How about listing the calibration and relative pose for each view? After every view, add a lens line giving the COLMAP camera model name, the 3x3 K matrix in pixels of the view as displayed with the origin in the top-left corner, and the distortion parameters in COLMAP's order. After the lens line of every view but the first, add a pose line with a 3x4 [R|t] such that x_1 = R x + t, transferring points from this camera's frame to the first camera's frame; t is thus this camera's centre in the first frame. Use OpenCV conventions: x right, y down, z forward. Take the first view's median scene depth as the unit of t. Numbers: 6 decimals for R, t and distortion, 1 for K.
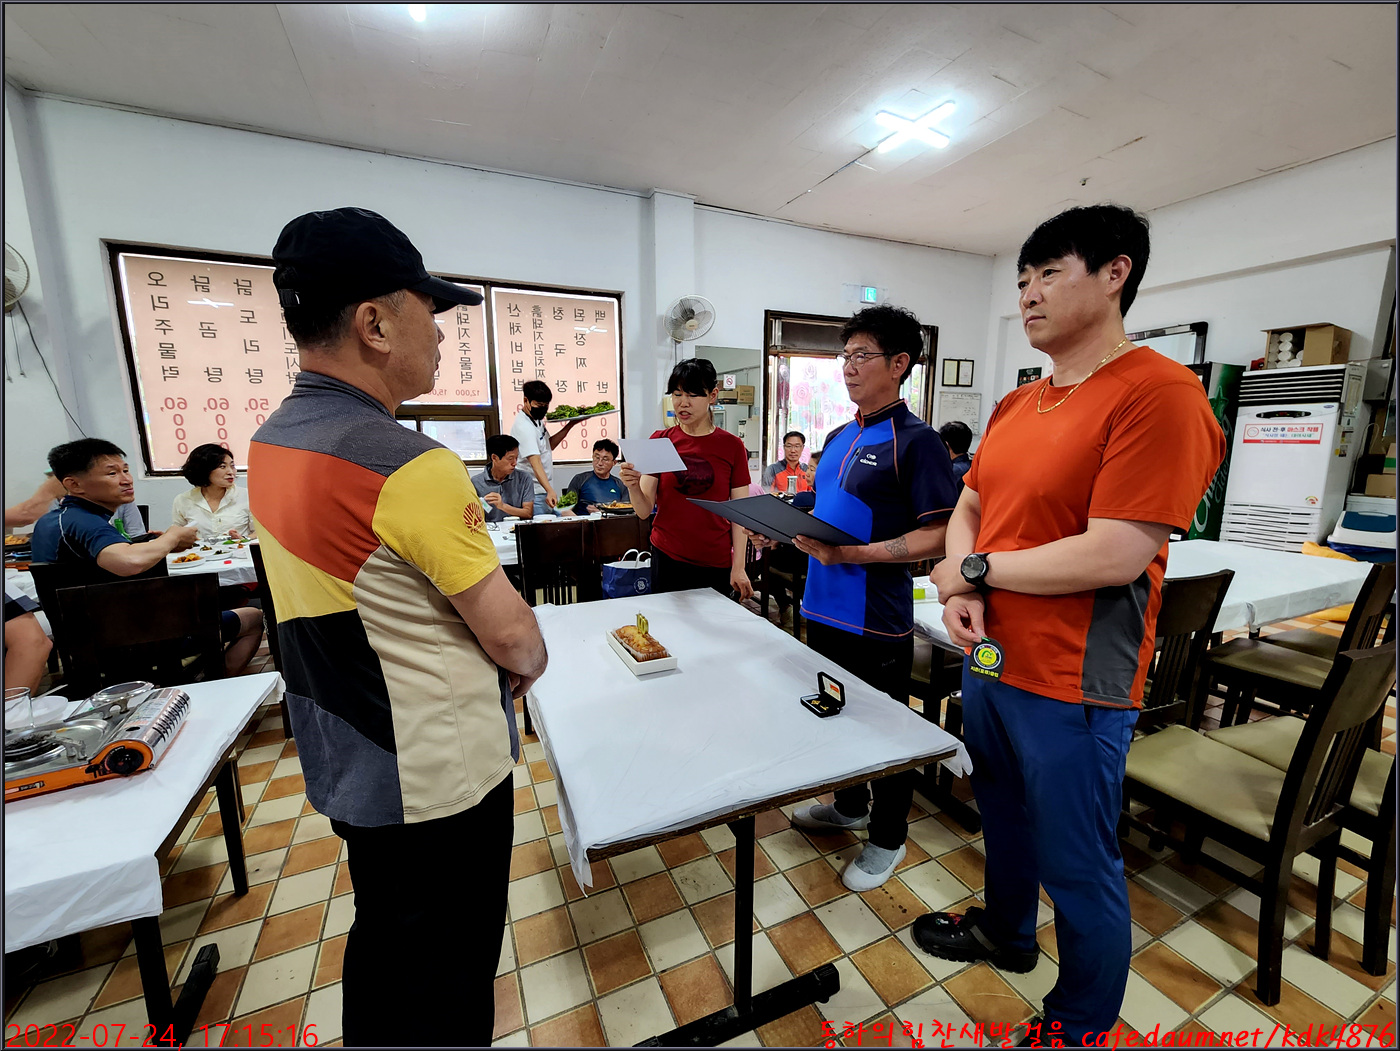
lens RADIAL K [[571.6, 0, 695.8], [0, 571.6, 528.6], [0, 0, 1]] dist [0.000413, -0.001163]
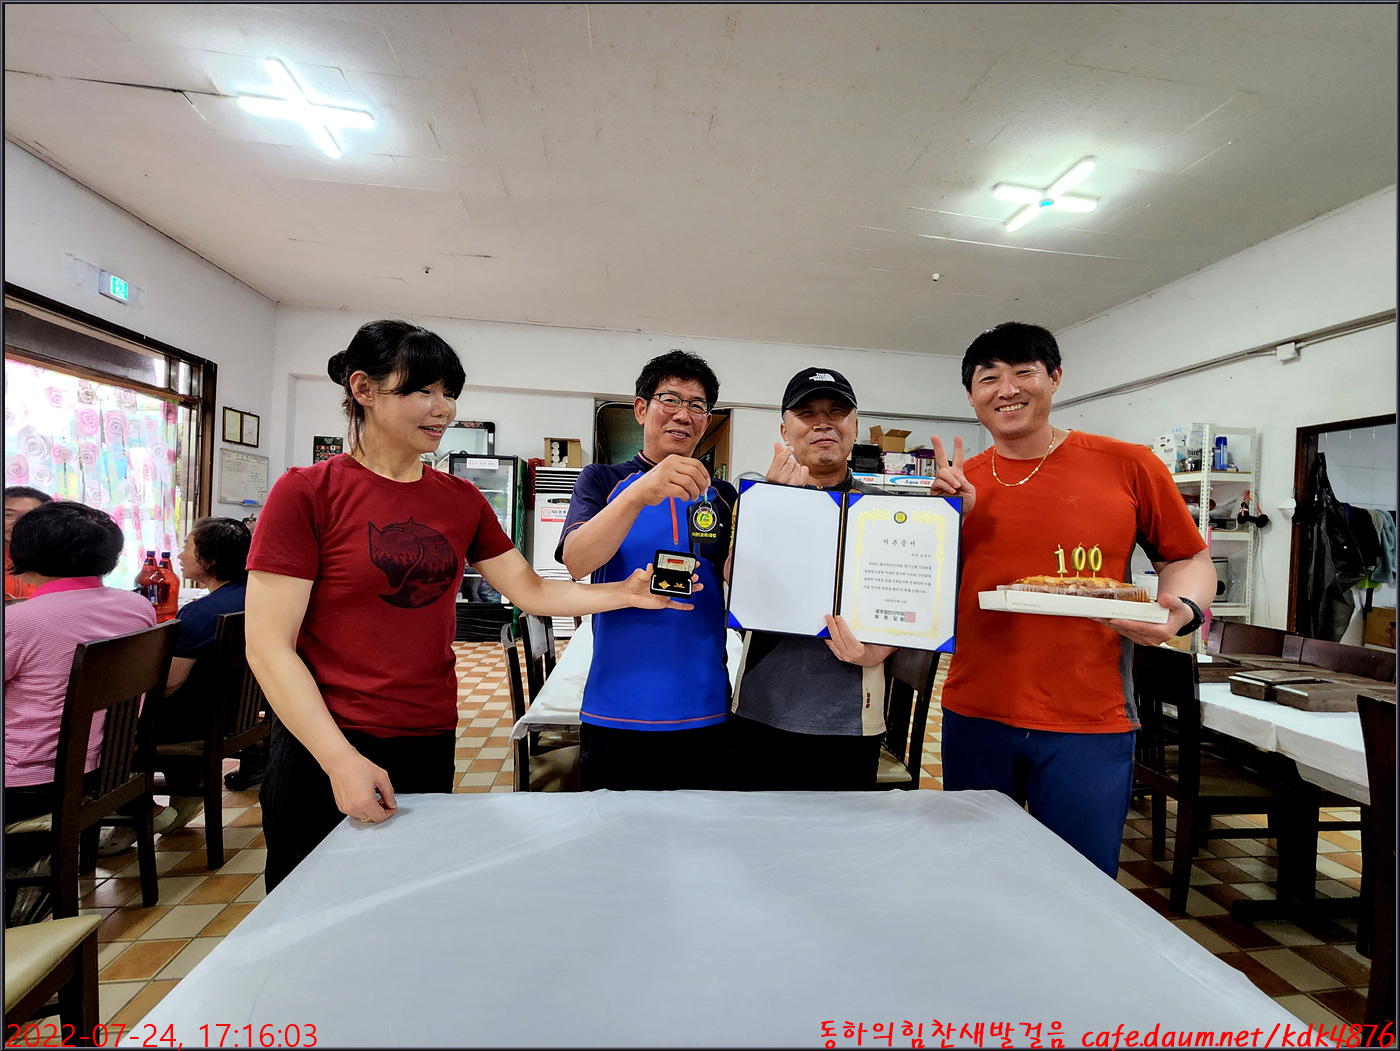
lens RADIAL K [[575.7, 0, 696.0], [0, 575.7, 525.4], [0, 0, 1]] dist [-0.001836, 0.000355]
pose [[0.302877, 0.011959, 0.952955, -0.181767], [0.123099, 0.991054, -0.051561, -0.035632], [-0.945046, 0.132925, 0.298695, 0.318271]]
